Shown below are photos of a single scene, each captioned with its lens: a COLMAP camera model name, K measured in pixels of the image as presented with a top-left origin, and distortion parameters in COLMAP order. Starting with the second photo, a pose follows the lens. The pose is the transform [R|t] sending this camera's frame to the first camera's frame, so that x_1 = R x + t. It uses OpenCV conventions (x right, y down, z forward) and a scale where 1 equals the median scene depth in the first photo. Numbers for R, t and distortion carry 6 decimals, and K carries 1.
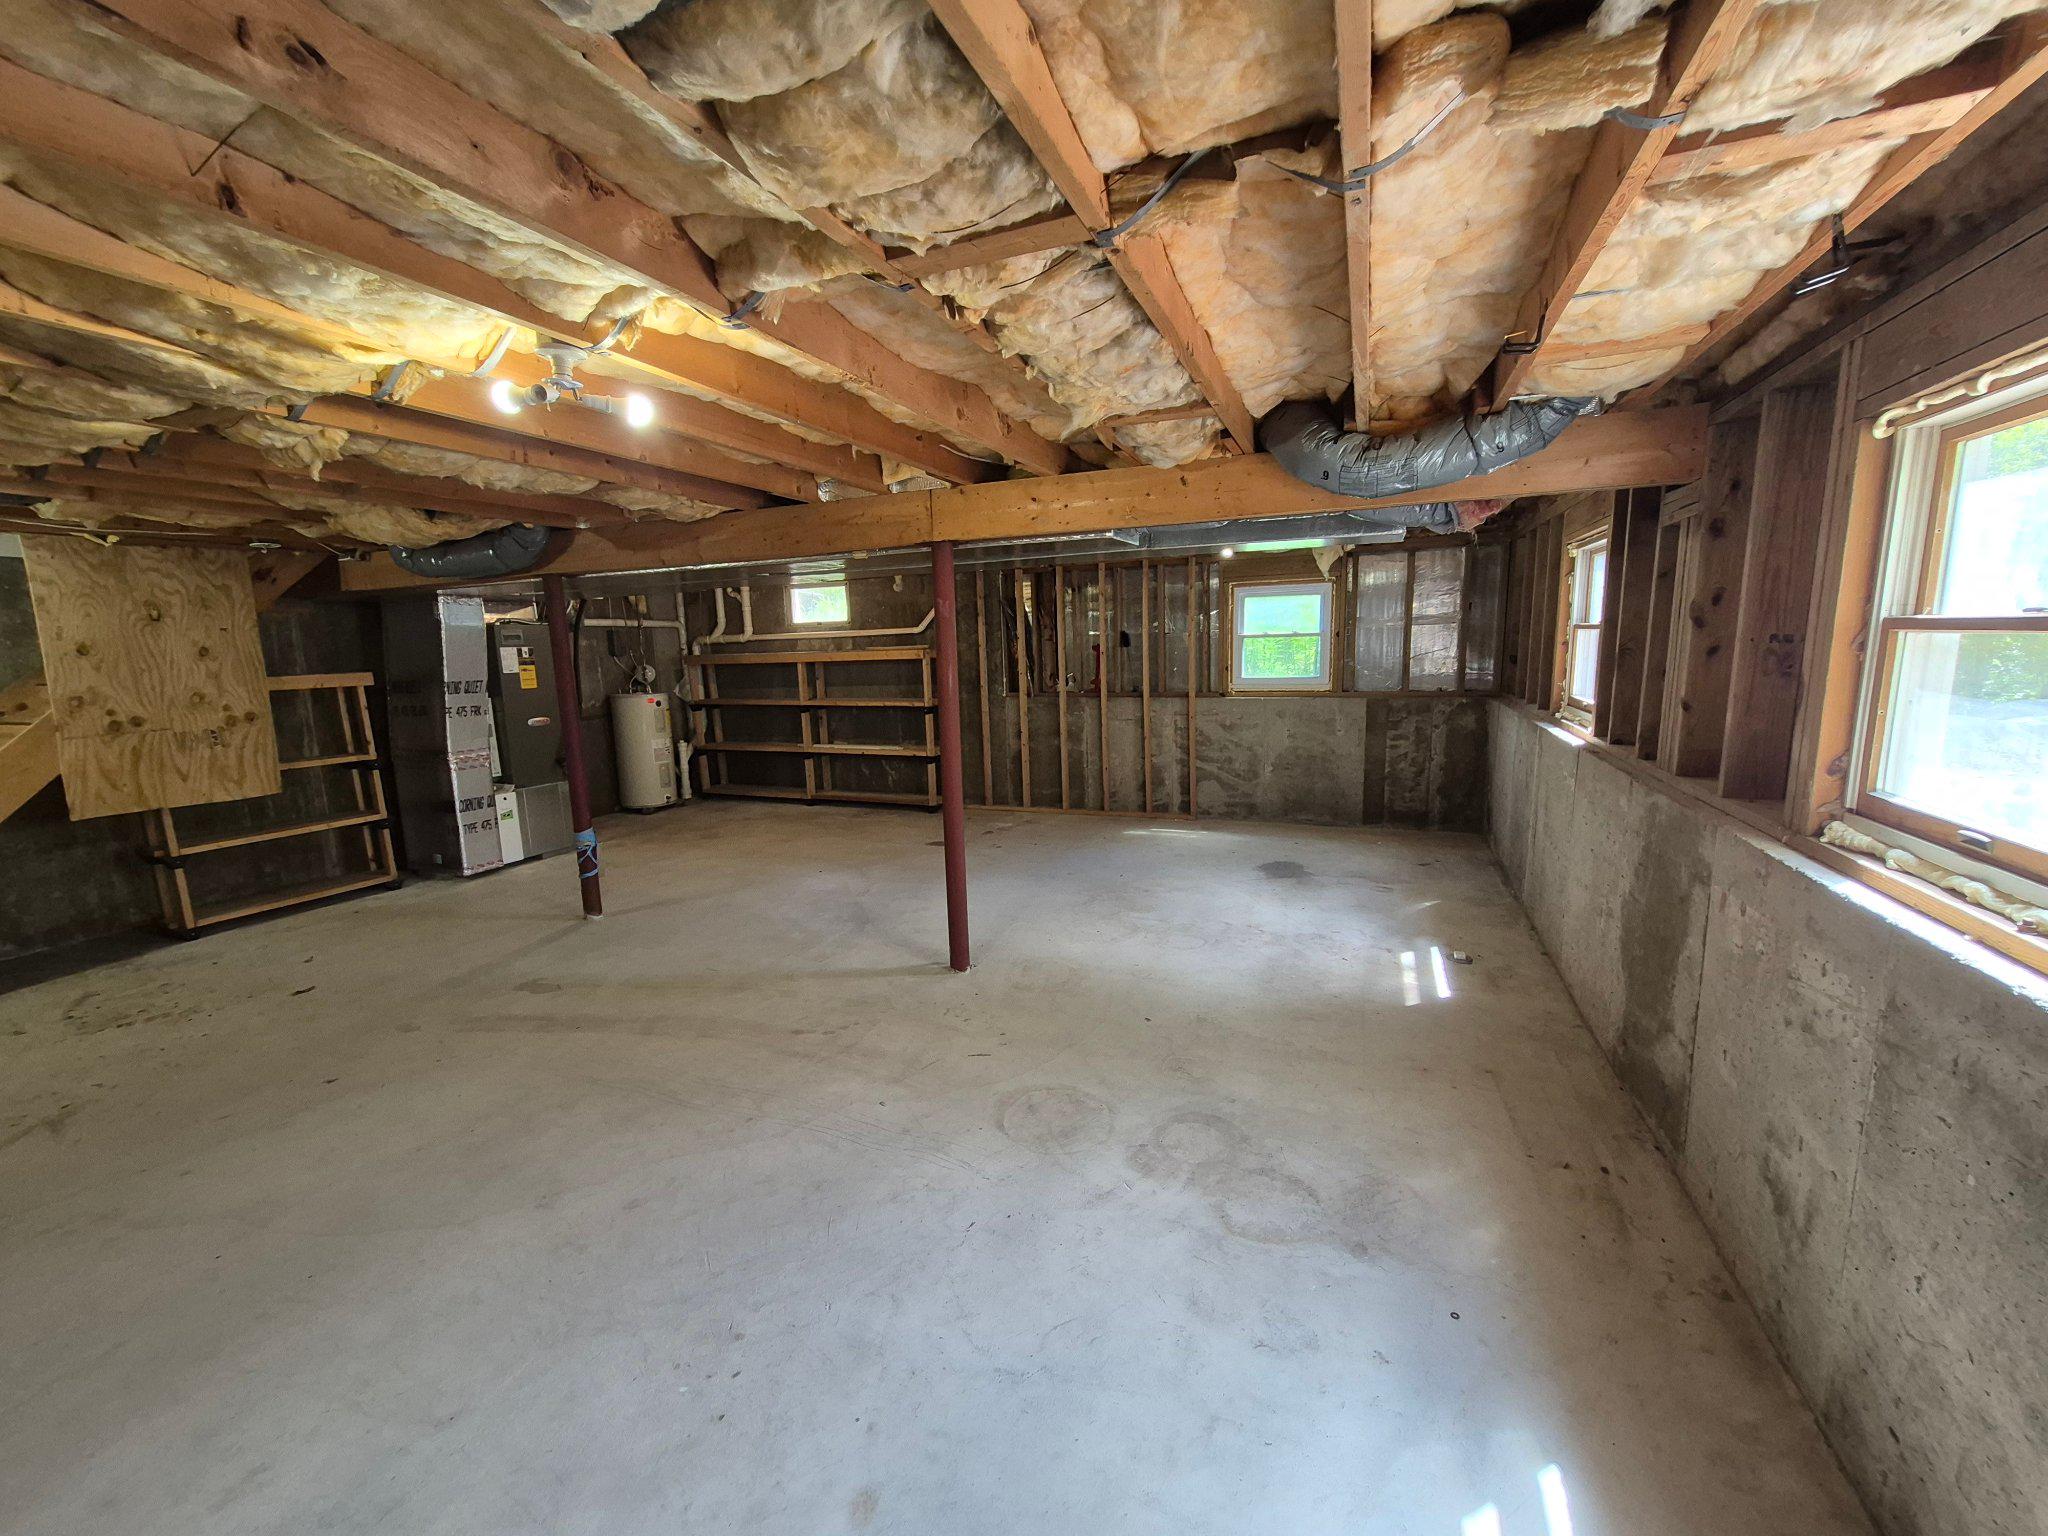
lens RADIAL K [[823.5, 0, 1024.0], [0, 823.5, 768.0], [0, 0, 1]] dist [-0.000815, -0.000249]
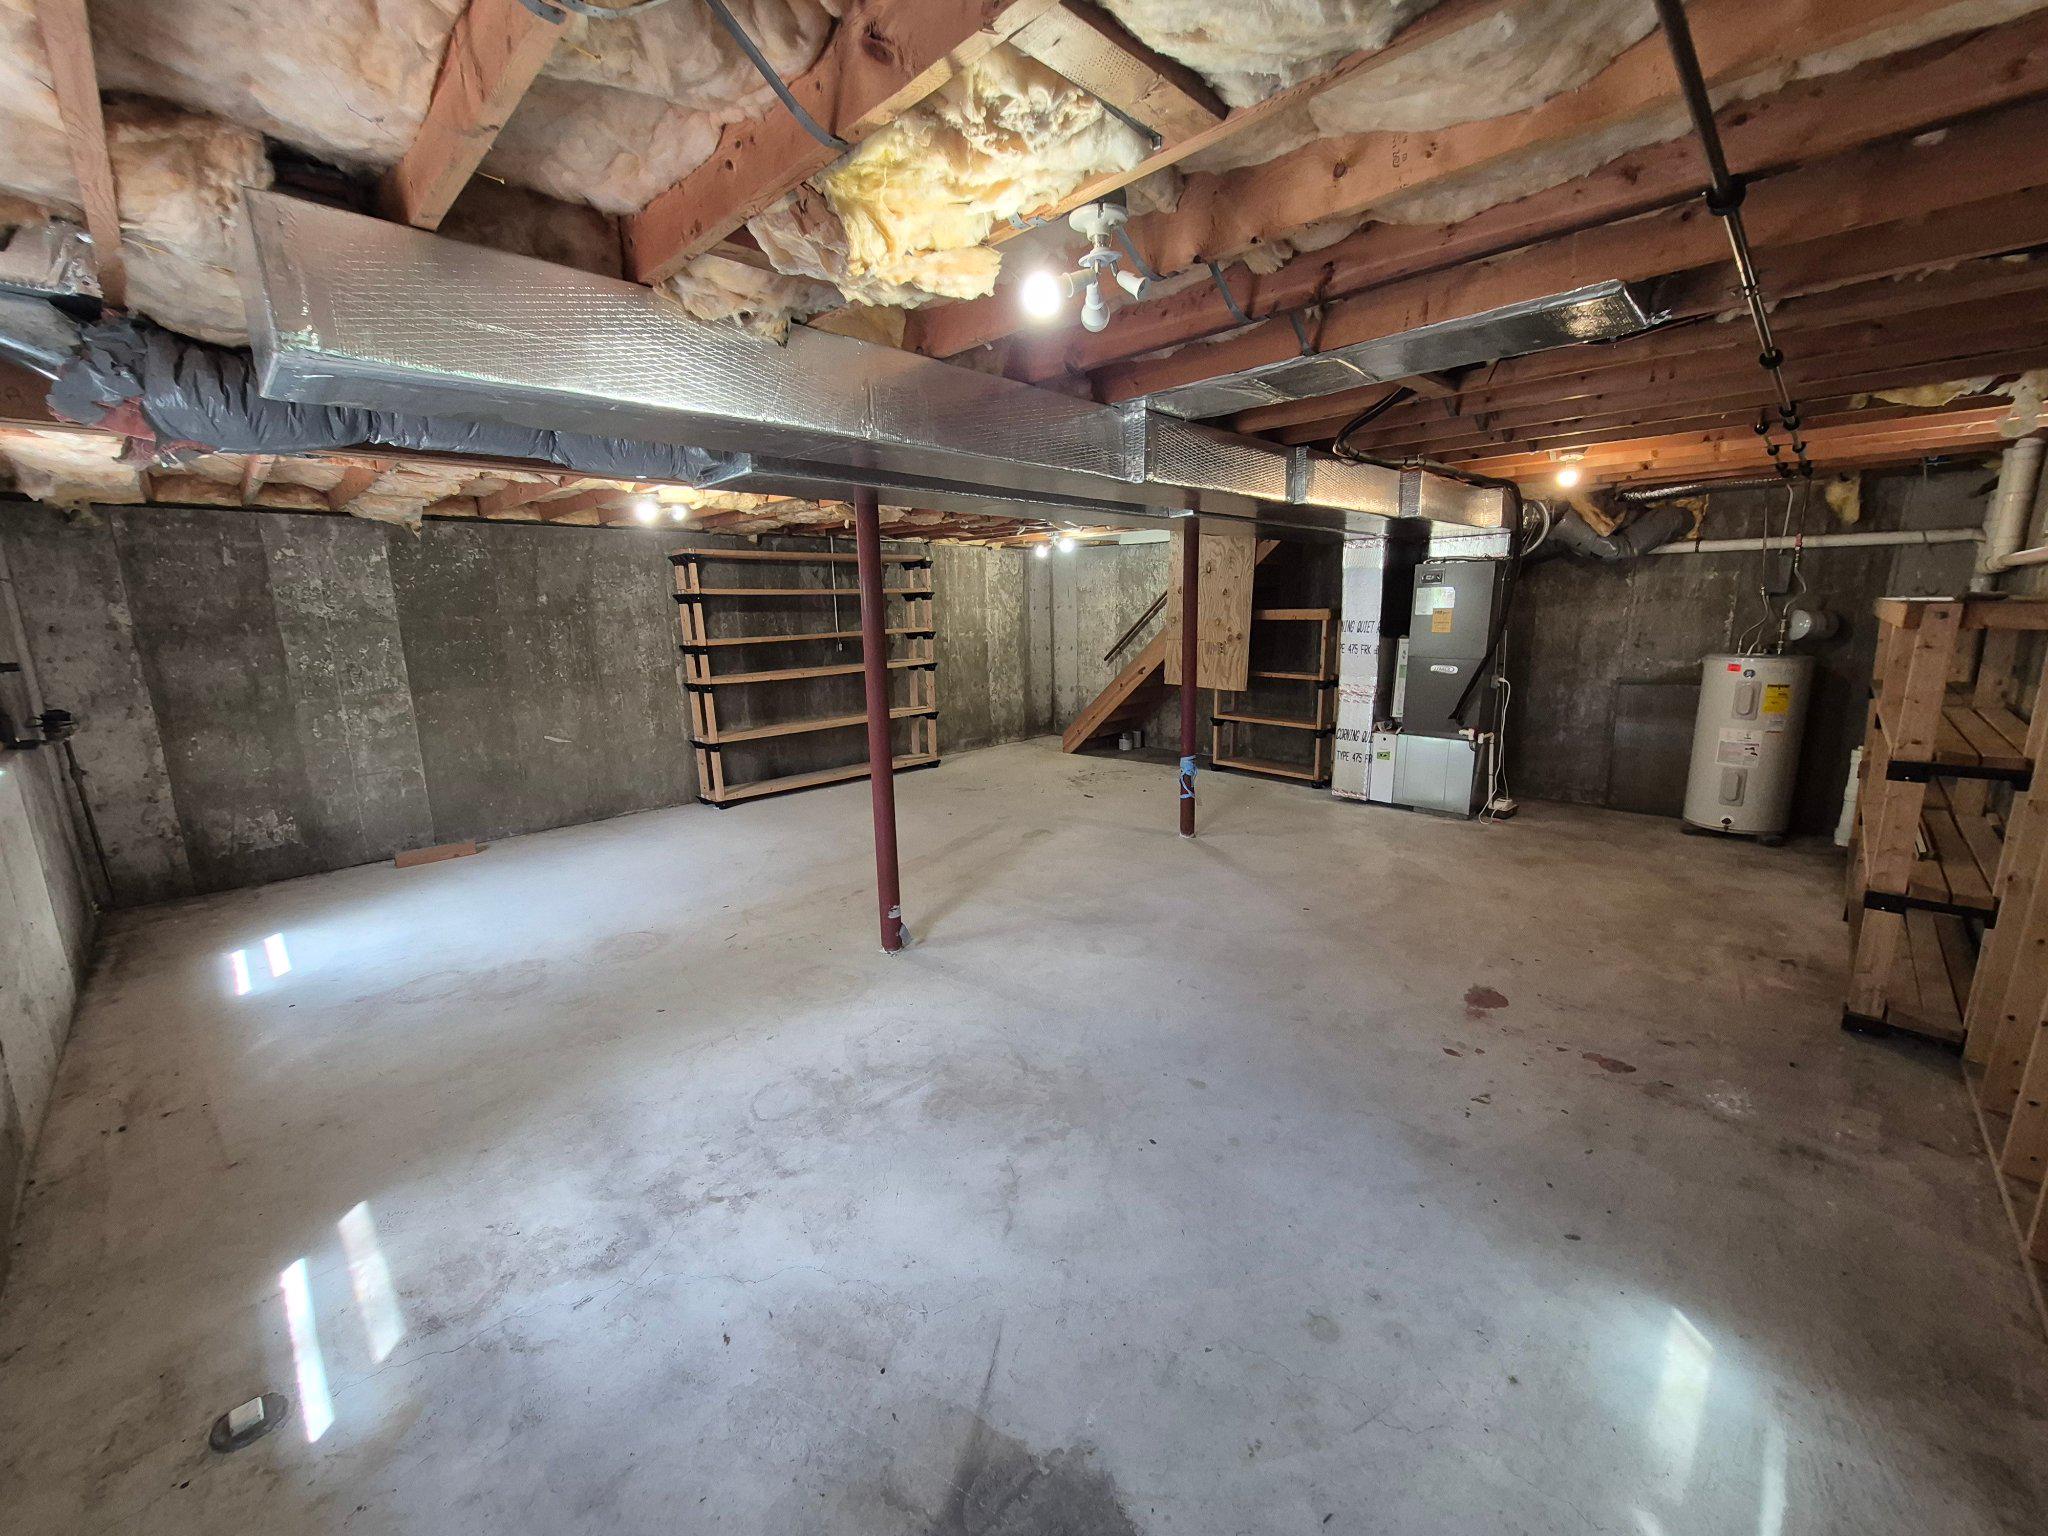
lens RADIAL K [[806.2, 0, 1029.8], [0, 806.2, 771.1], [0, 0, 1]] dist [0.000742, -0.000944]
pose [[-0.372121, 0.223550, -0.900862, 0.650878], [-0.112169, 0.952619, 0.282727, -0.233358], [0.921382, 0.206258, -0.329414, 1.380728]]
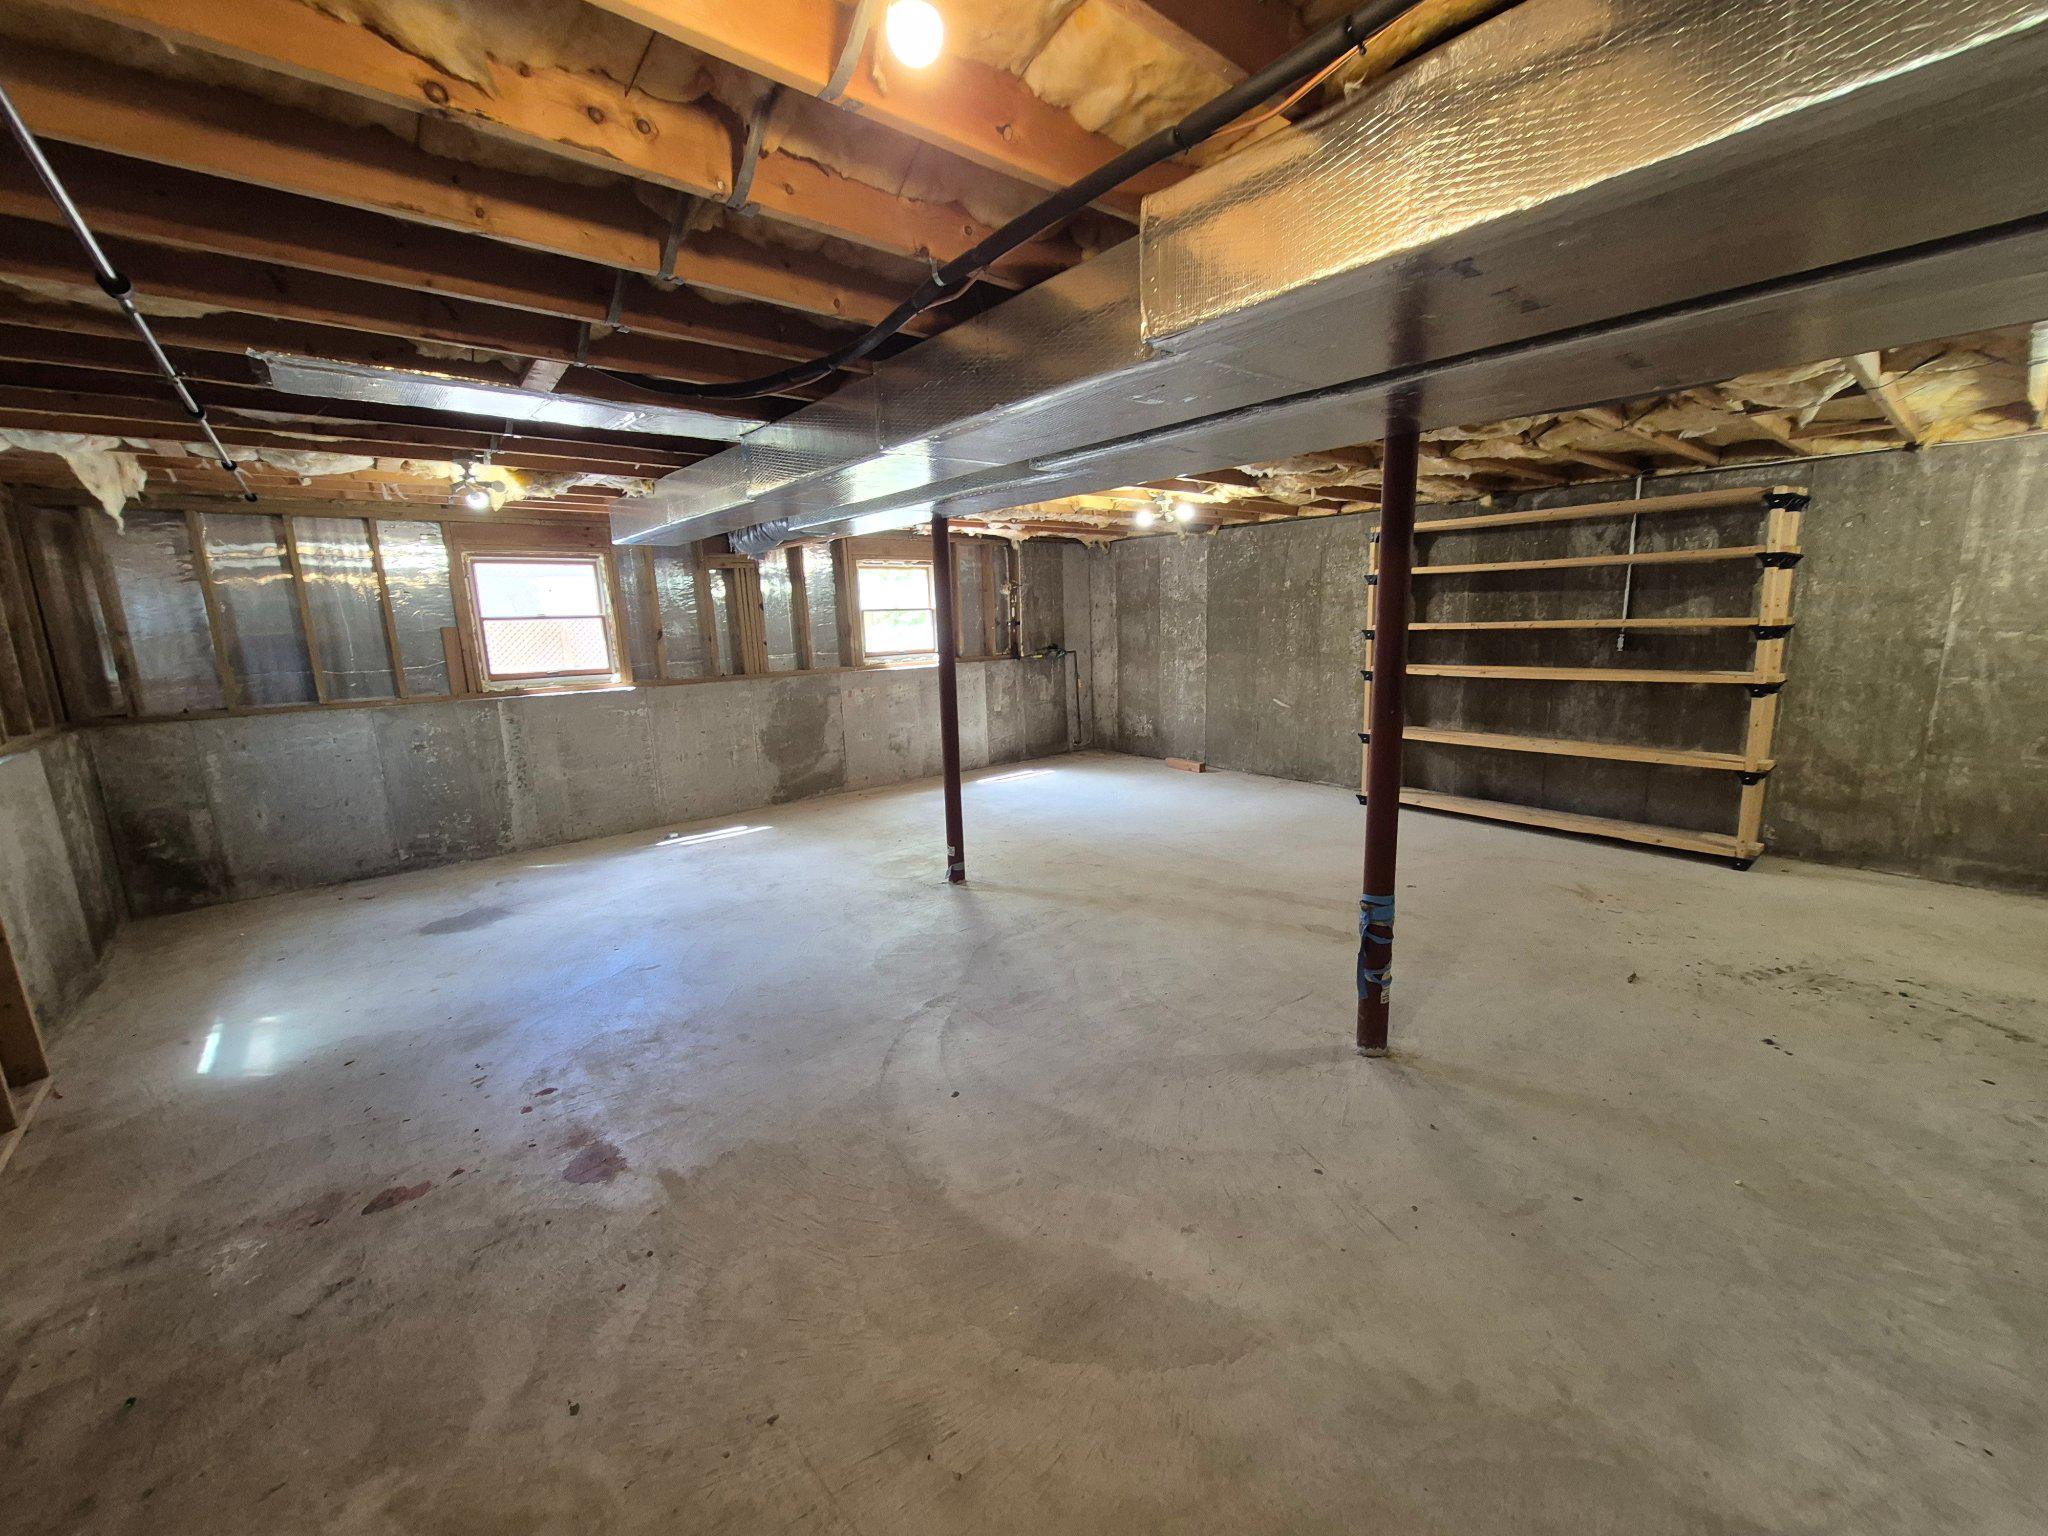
lens RADIAL K [[806.2, 0, 1029.8], [0, 806.2, 771.1], [0, 0, 1]] dist [0.000742, -0.000944]
pose [[-0.888660, -0.036643, 0.457101, -0.674825], [0.122545, 0.941573, 0.313723, -0.248265], [-0.441890, 0.334808, -0.832248, 1.814557]]
